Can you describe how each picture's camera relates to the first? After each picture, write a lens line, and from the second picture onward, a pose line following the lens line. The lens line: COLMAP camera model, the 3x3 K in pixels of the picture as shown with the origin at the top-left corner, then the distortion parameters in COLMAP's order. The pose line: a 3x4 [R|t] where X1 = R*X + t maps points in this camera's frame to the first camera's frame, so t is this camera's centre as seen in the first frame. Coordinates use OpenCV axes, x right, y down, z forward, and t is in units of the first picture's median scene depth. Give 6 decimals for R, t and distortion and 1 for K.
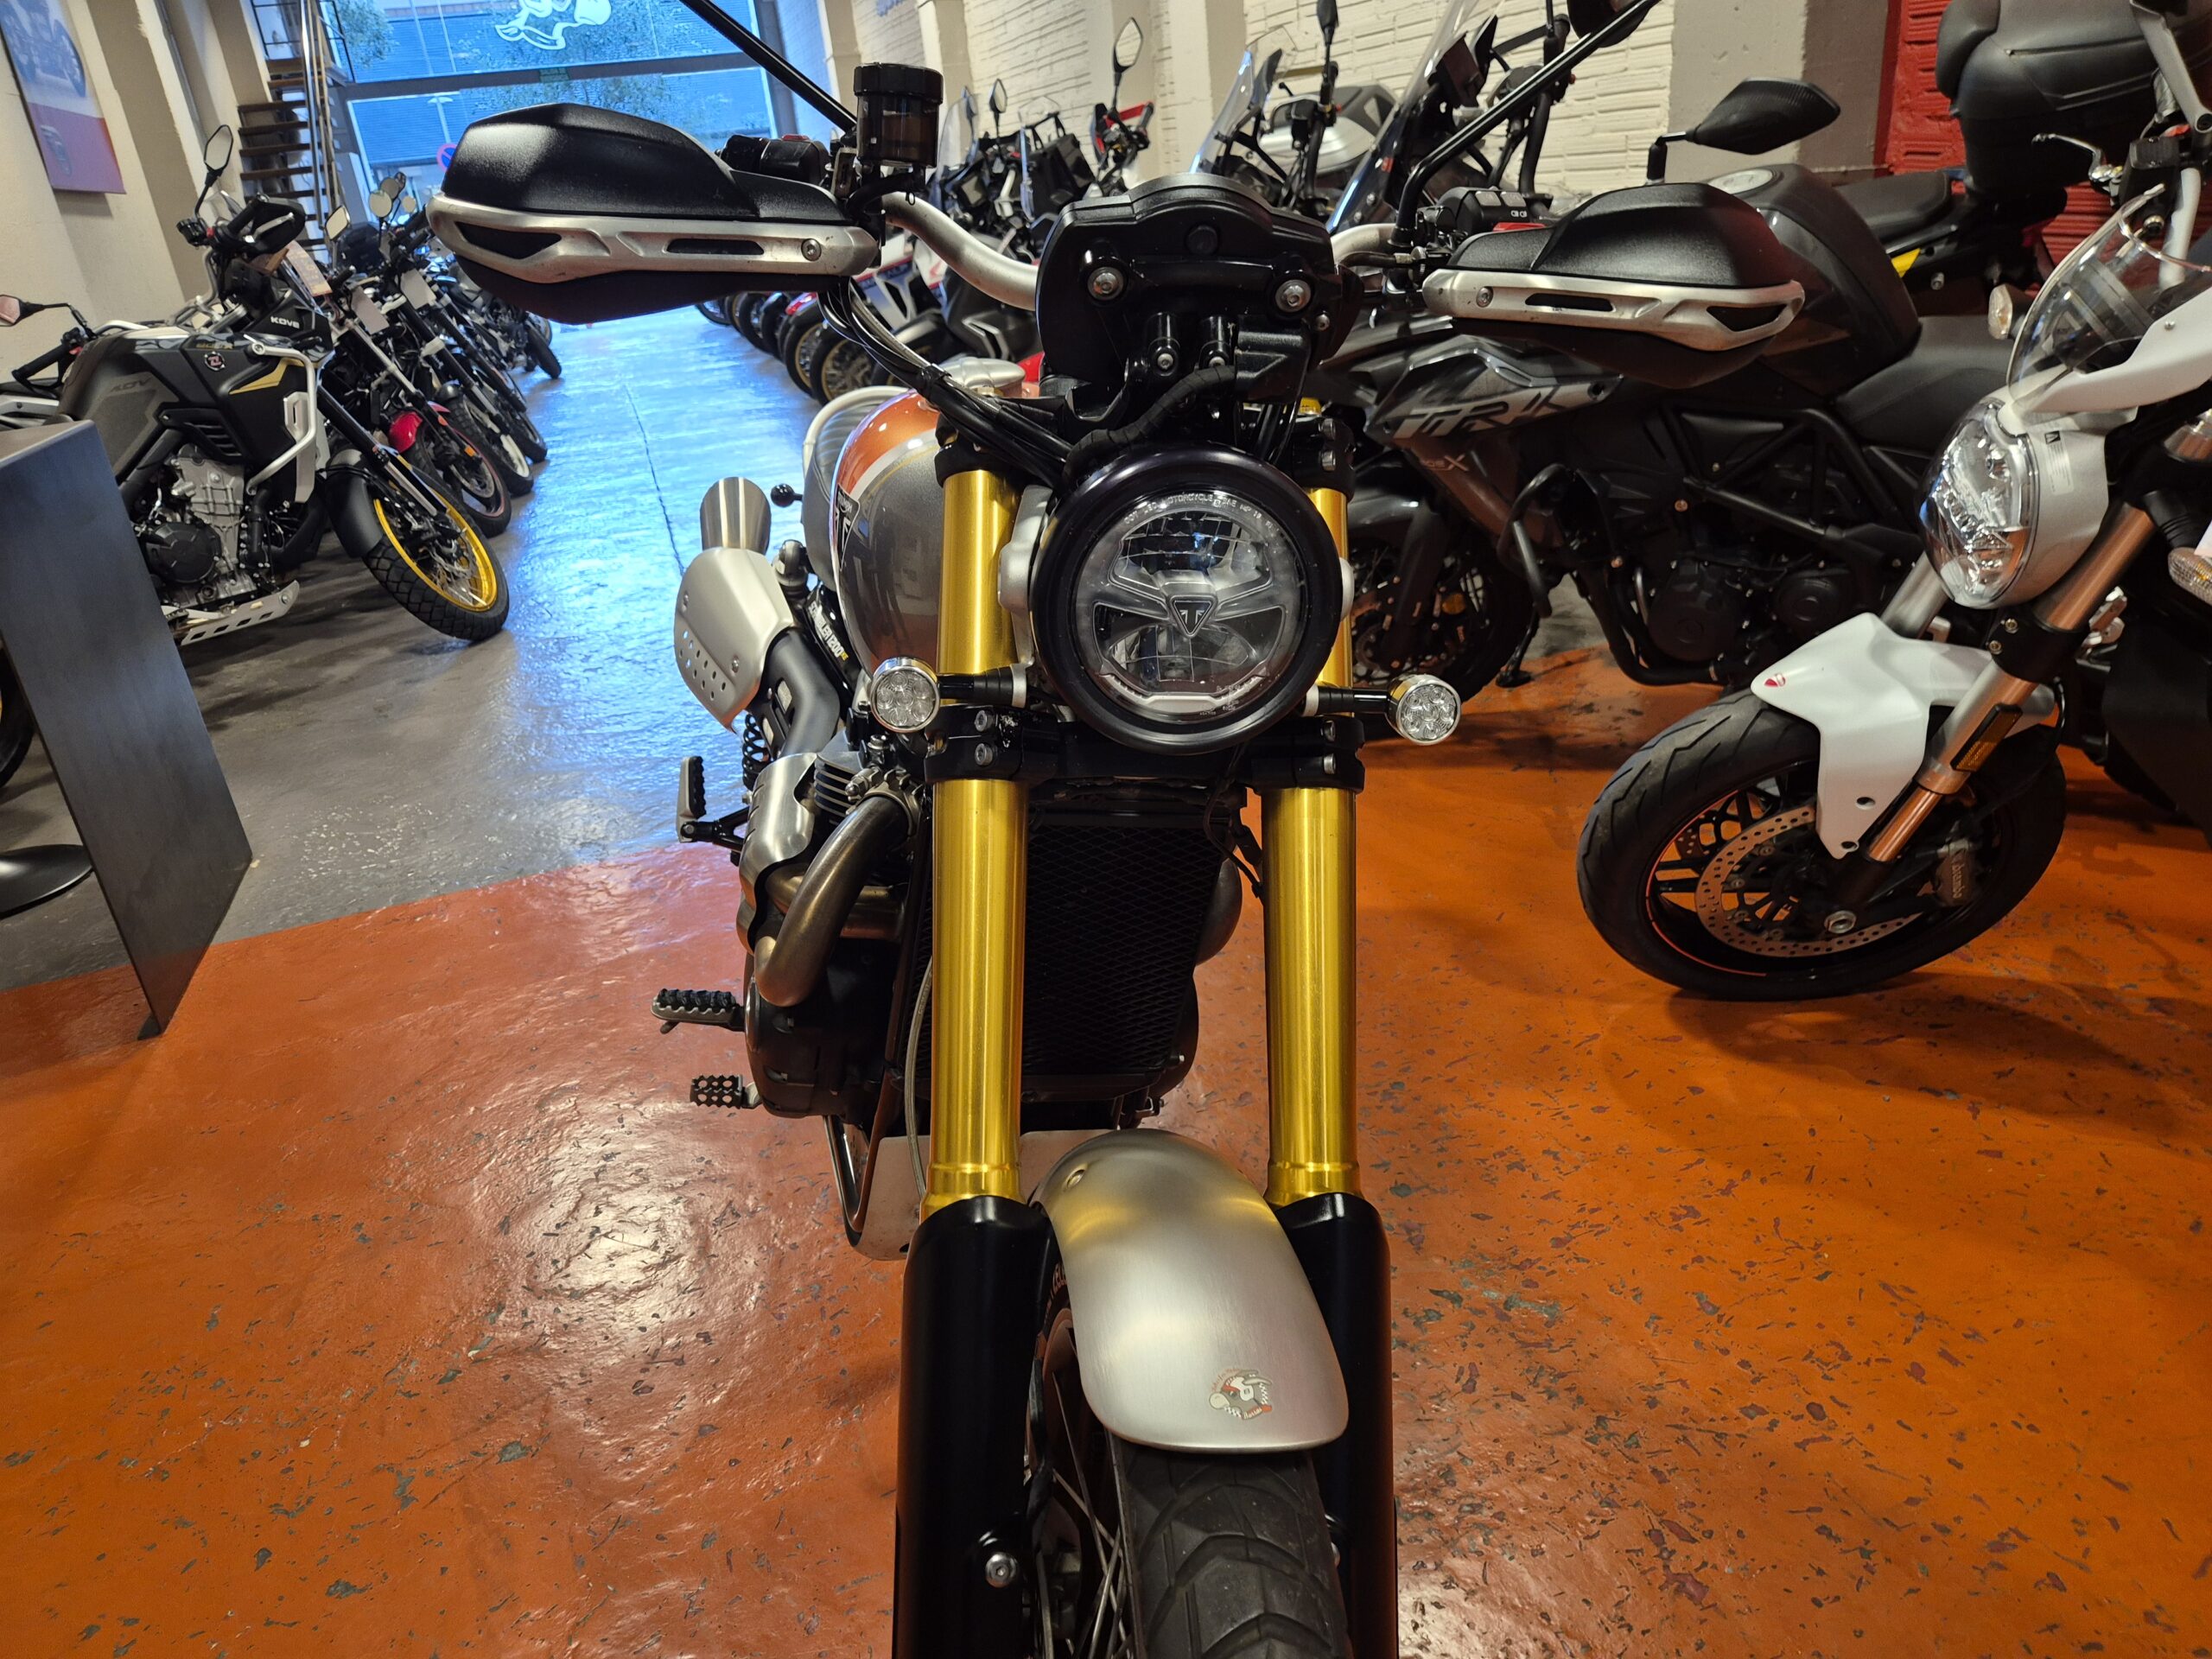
lens RADIAL K [[1487.8, 0, 1030.1], [0, 1487.8, 808.0], [0, 0, 1]] dist [0.064642, -0.053562]
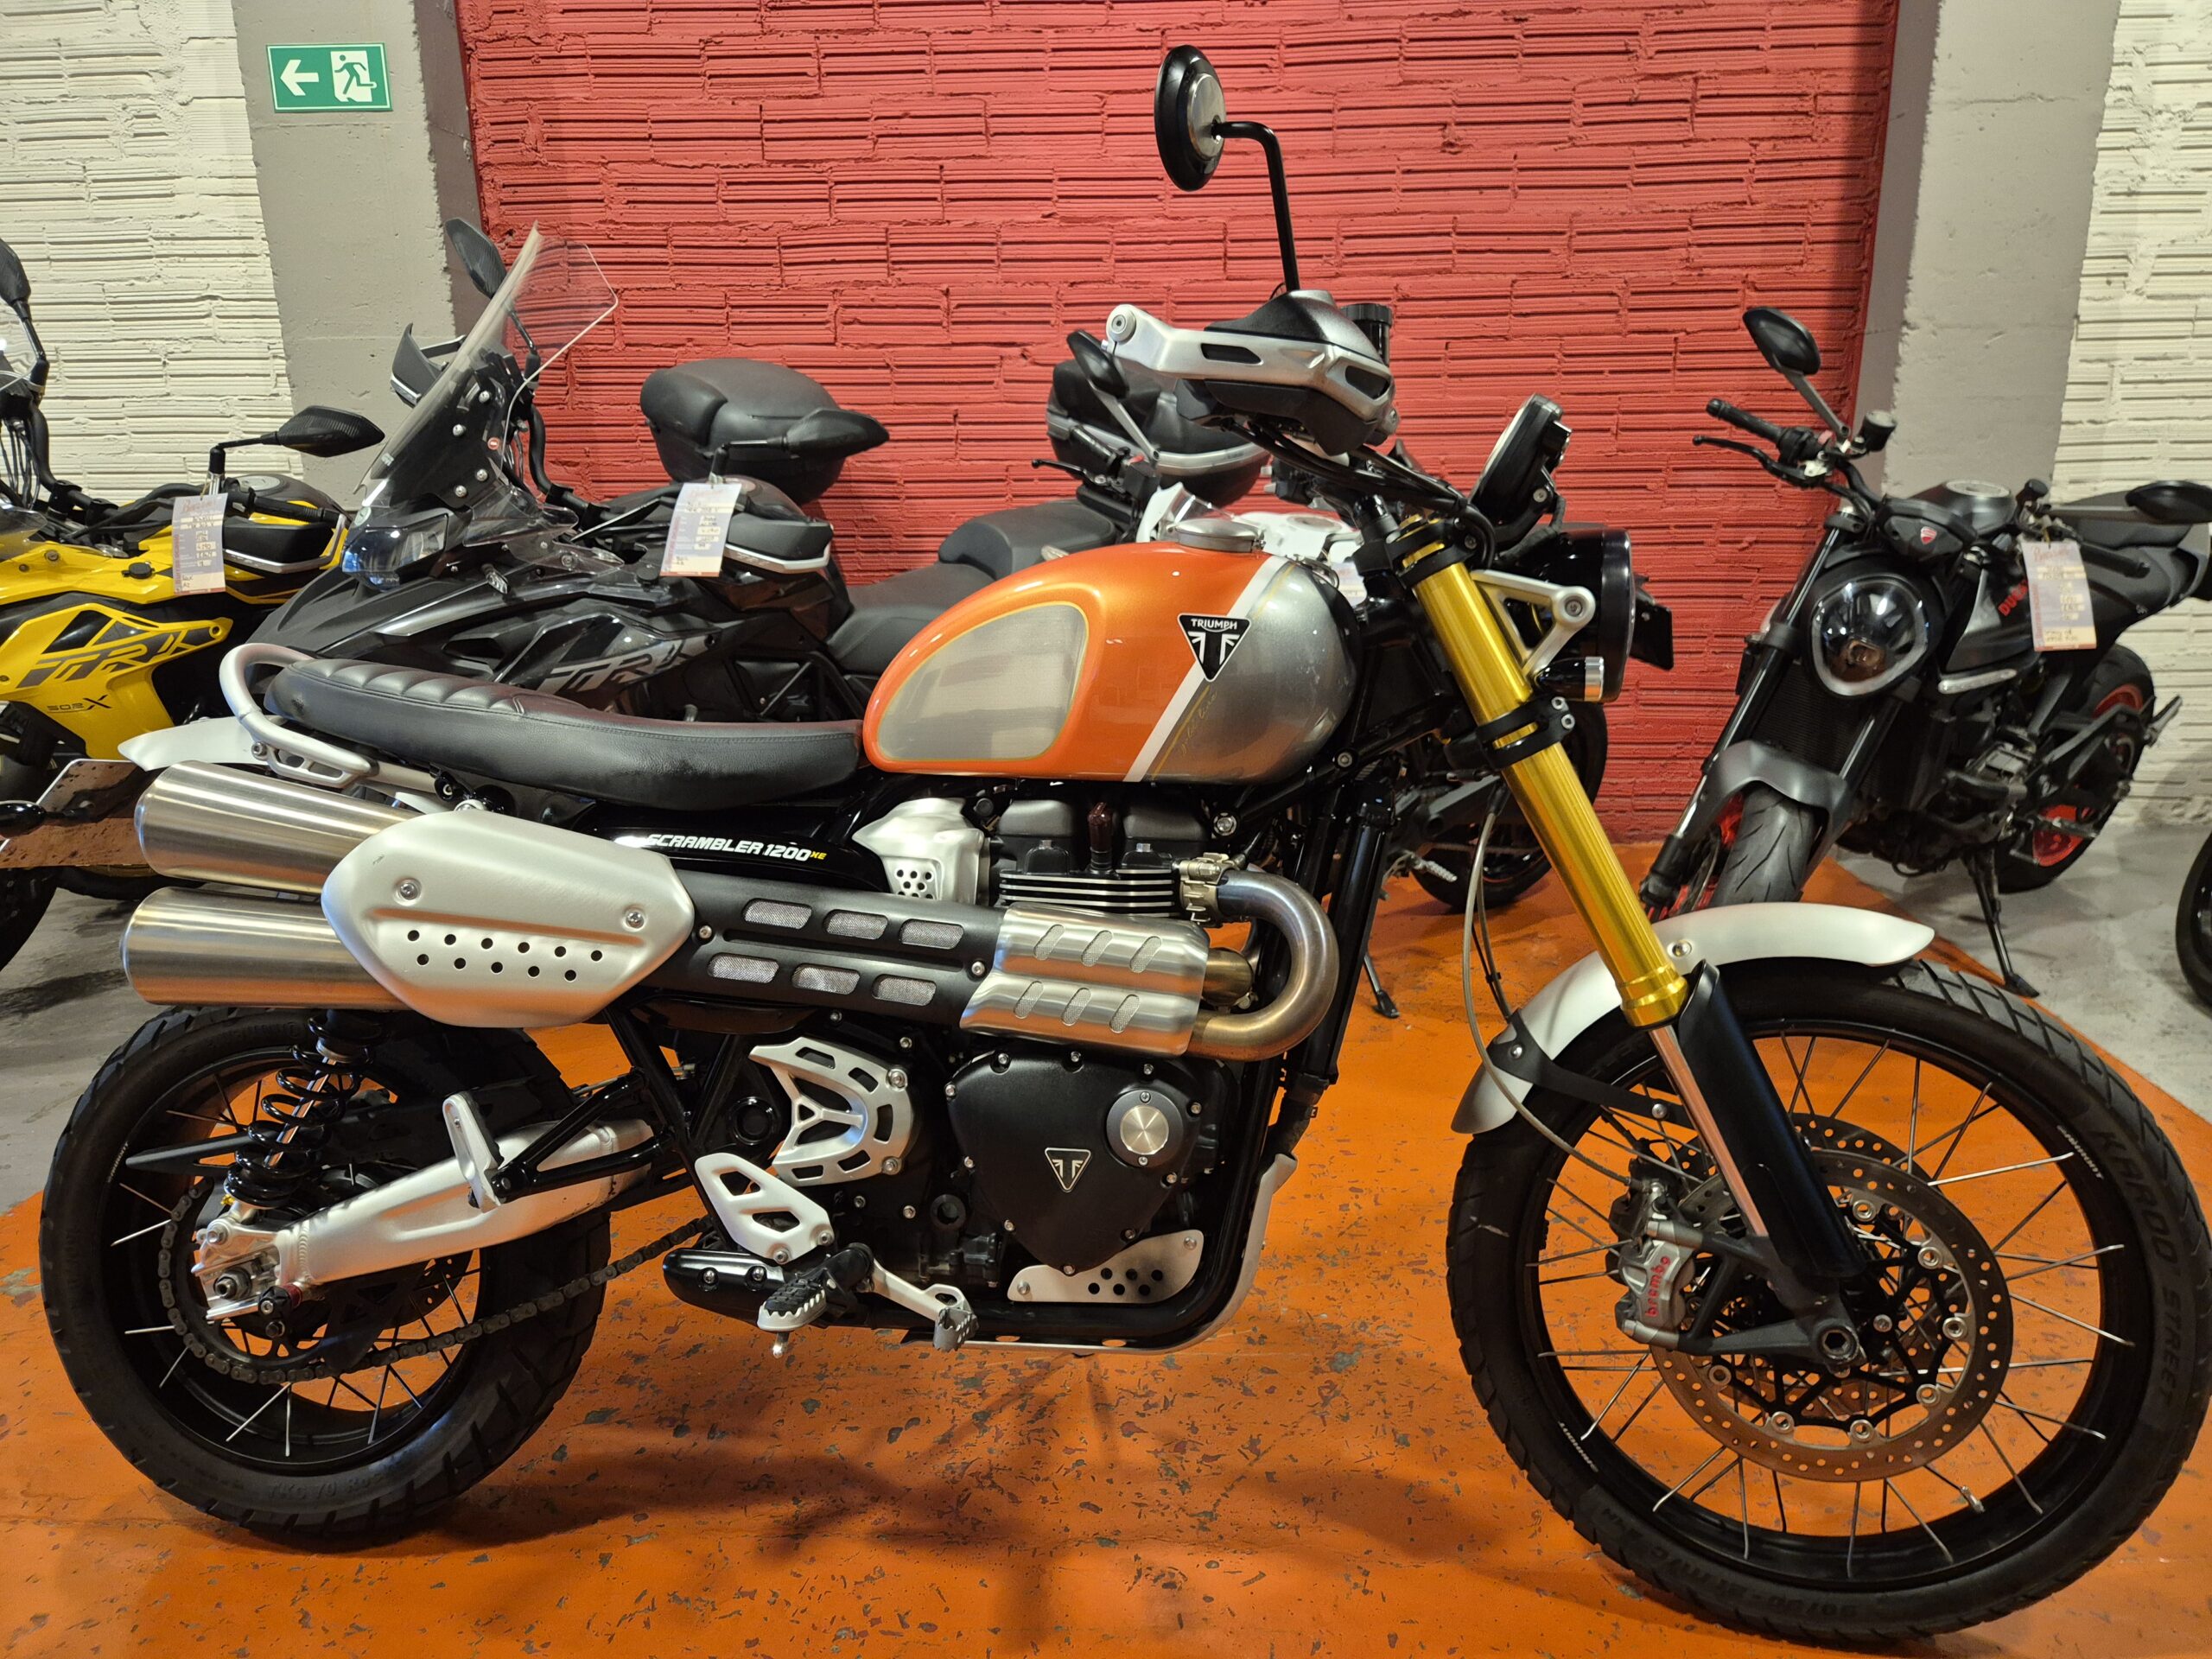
lens RADIAL K [[1487.8, 0, 1103.0], [0, 1487.8, 806.3], [0, 0, 1]] dist [0.064642, -0.053562]
pose [[0.360417, -0.130707, 0.923588, -0.878918], [0.340455, 0.940261, 0.000209, -0.071498], [-0.868441, 0.314365, 0.383386, 0.458045]]
